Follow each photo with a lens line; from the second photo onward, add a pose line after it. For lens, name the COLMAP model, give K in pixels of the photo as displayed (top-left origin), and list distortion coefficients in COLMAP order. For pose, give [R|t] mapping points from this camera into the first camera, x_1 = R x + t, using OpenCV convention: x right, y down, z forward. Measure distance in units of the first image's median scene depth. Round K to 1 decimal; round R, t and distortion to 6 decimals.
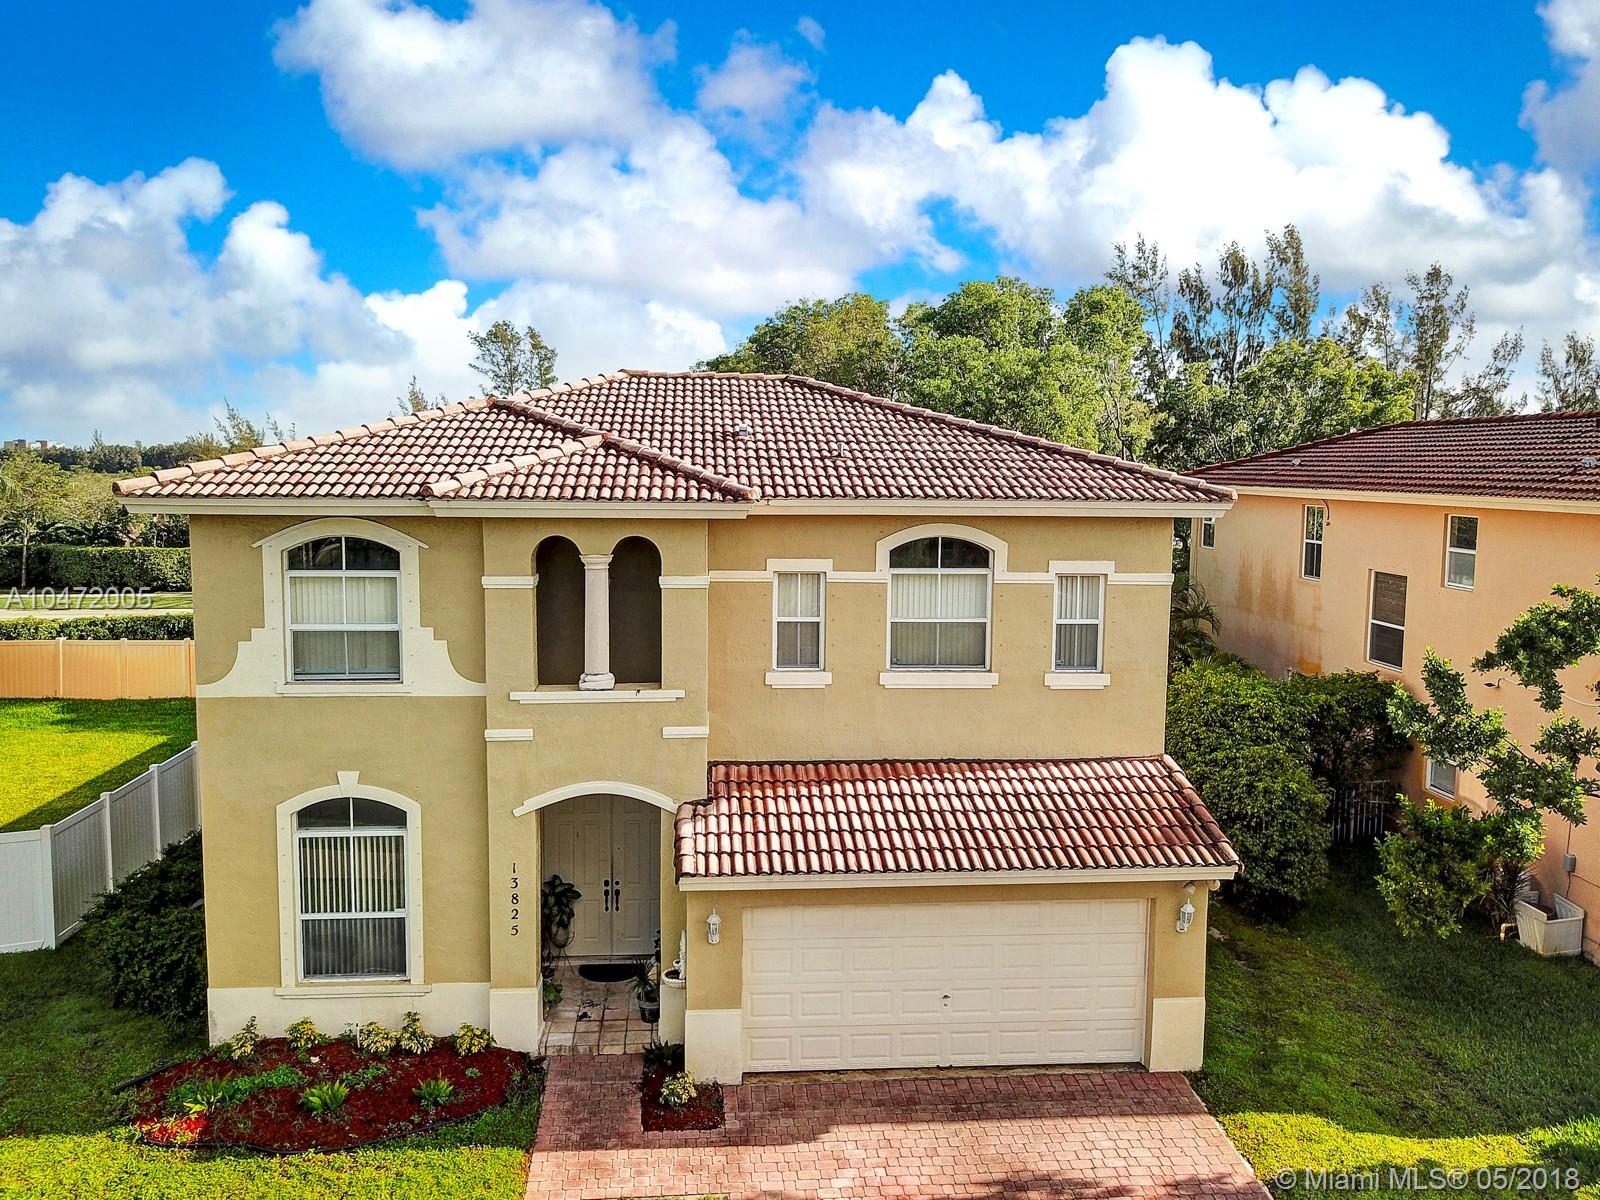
lens RADIAL K [[1244.8, 0, 802.9], [0, 1244.8, 608.2], [0, 0, 1]] dist [0.007361, 0.005305]
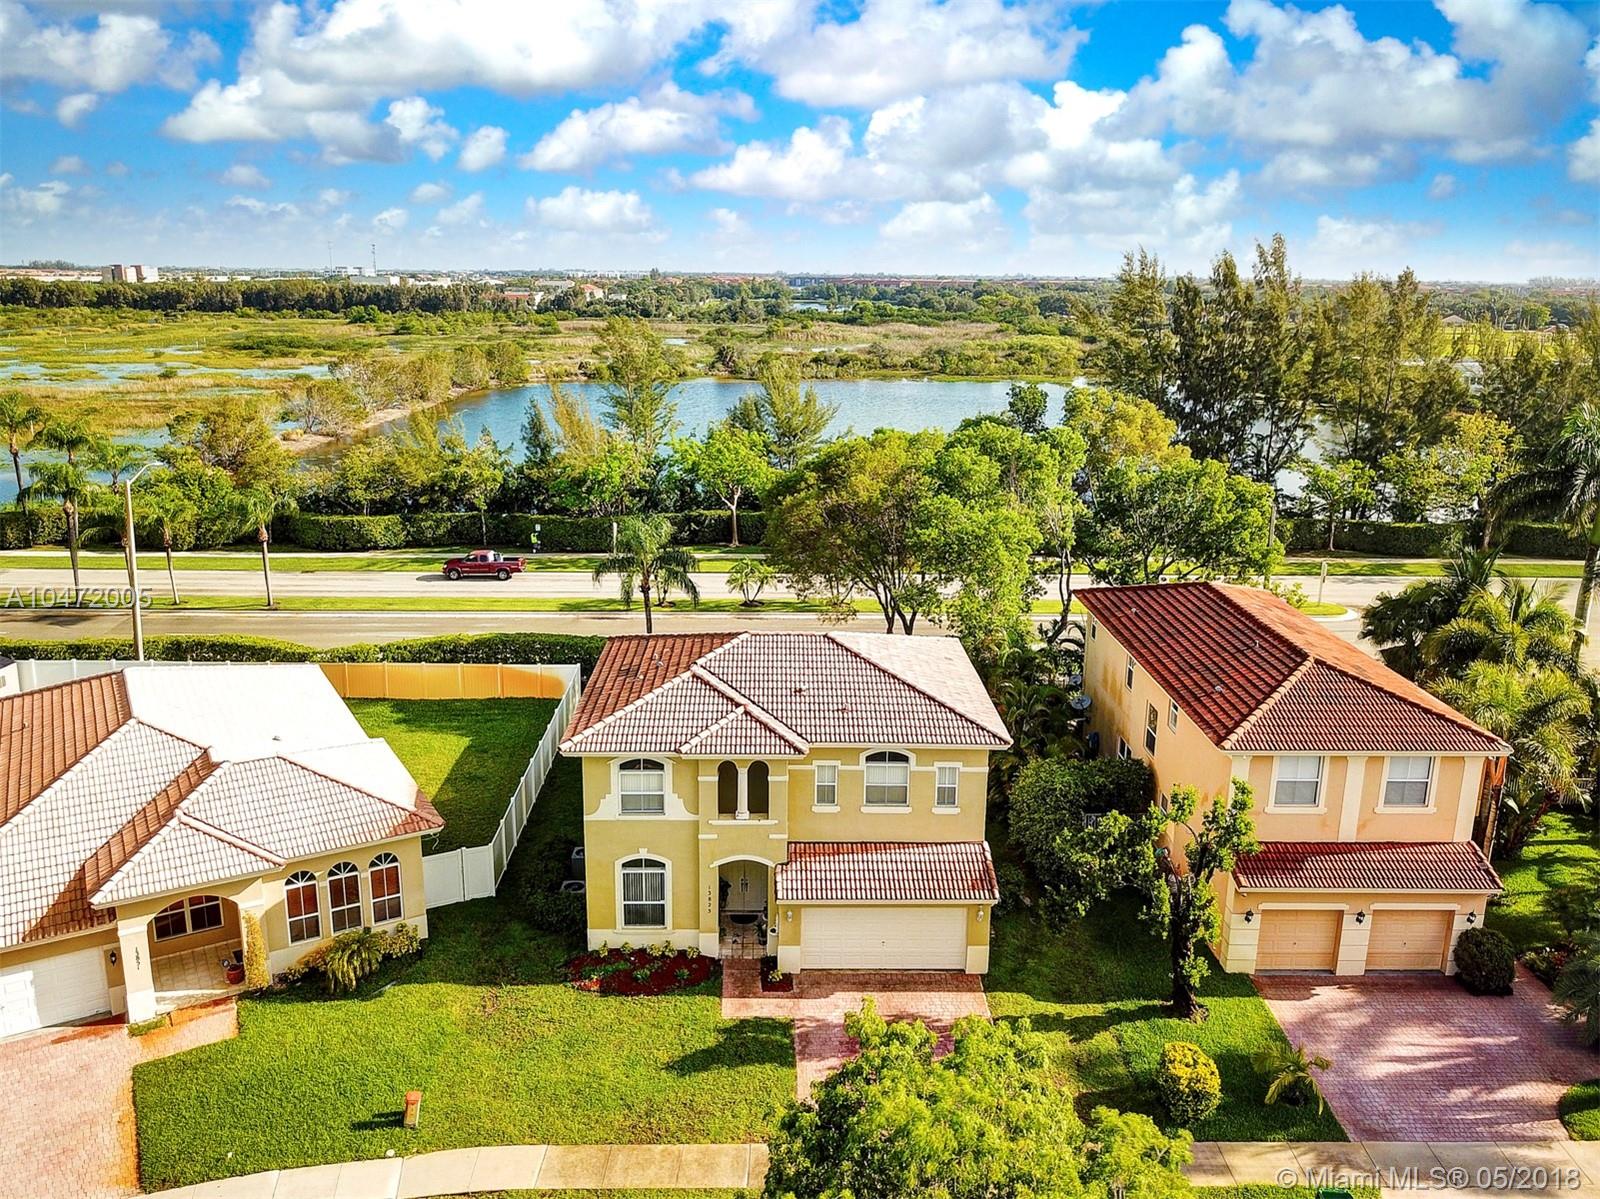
lens RADIAL K [[1243.3, 0, 800.0], [0, 1243.3, 599.5], [0, 0, 1]] dist [0.002369, 0.003191]
pose [[0.998109, 0.017155, -0.059034, 0.084474], [-0.008803, 0.990262, 0.138935, -0.702437], [0.060842, -0.138153, 0.988540, -1.354025]]
